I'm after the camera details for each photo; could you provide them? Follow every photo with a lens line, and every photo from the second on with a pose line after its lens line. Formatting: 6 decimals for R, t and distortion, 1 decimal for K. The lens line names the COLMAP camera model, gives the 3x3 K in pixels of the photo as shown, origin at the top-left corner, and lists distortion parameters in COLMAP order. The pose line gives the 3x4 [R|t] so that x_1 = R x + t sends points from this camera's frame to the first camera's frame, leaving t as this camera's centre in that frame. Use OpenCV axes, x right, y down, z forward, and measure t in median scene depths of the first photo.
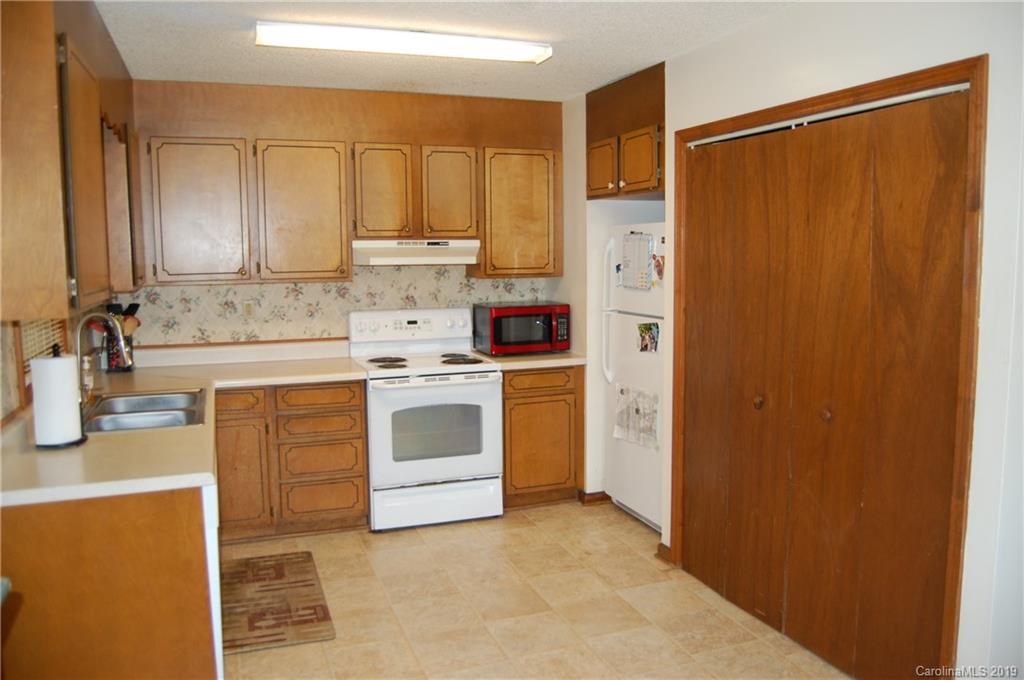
lens RADIAL K [[814.5, 0, 512.0], [0, 814.5, 340.0], [0, 0, 1]] dist [-0.064176, 0.006352]
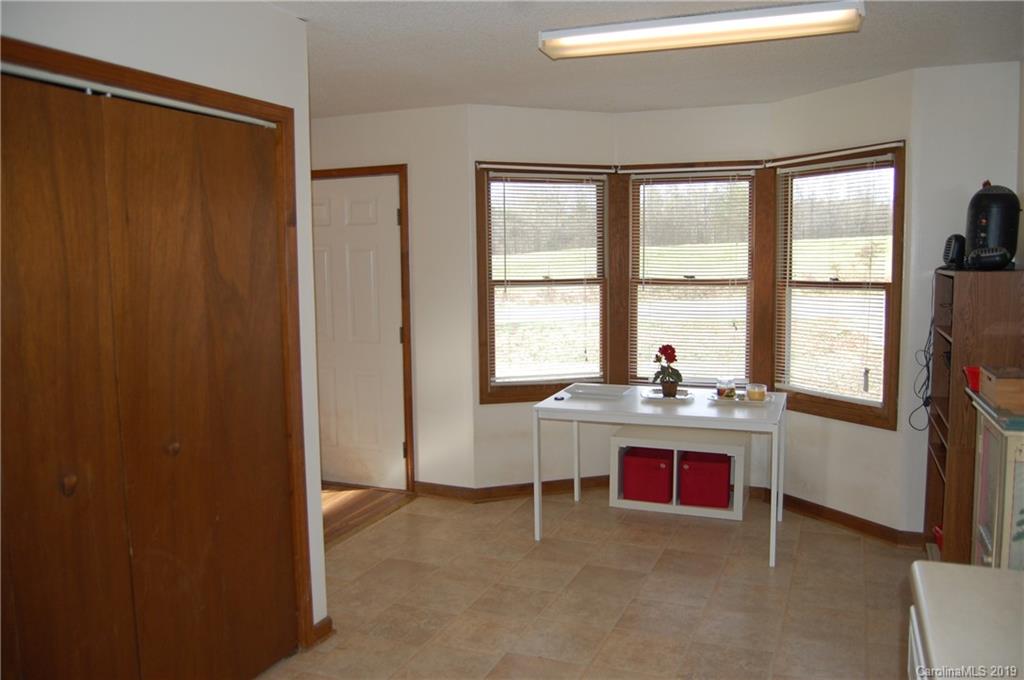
lens RADIAL K [[846.0, 0, 512.0], [0, 846.0, 340.0], [0, 0, 1]] dist [-0.008424, -0.002443]
pose [[-0.747396, -0.049810, 0.662510, -0.499043], [0.091422, 0.979989, 0.176816, -0.152624], [-0.658059, 0.192719, -0.727886, 1.447289]]
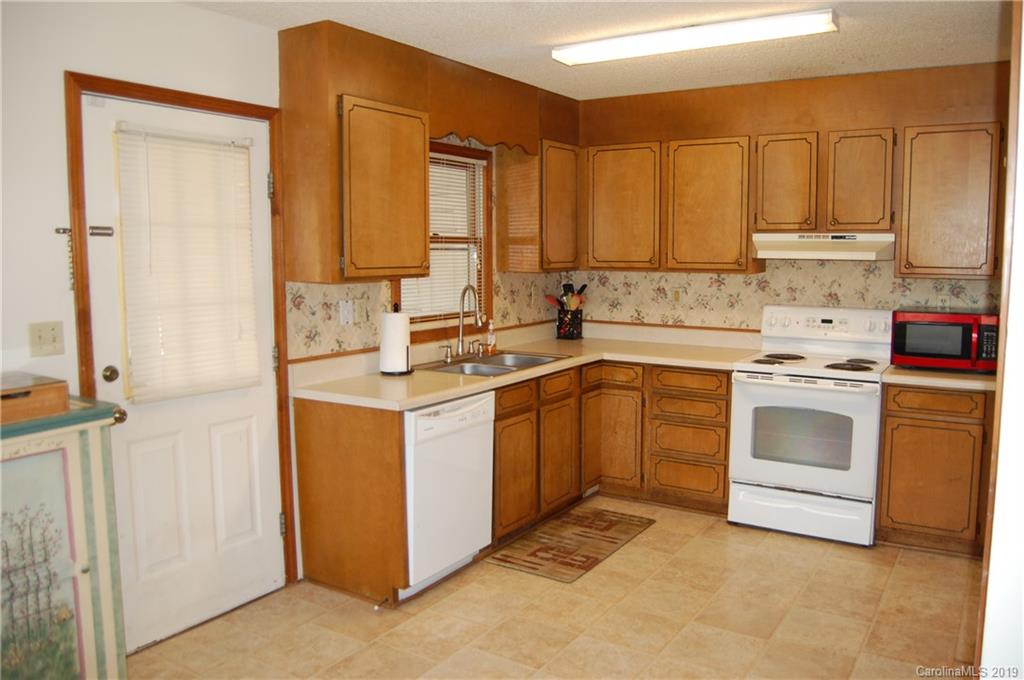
lens RADIAL K [[814.5, 0, 512.0], [0, 814.5, 340.0], [0, 0, 1]] dist [-0.064176, 0.006352]
pose [[0.605178, 0.100768, -0.789687, 0.430251], [-0.092217, 0.994152, 0.056188, -0.020549], [0.790731, 0.038818, 0.610932, 0.158463]]
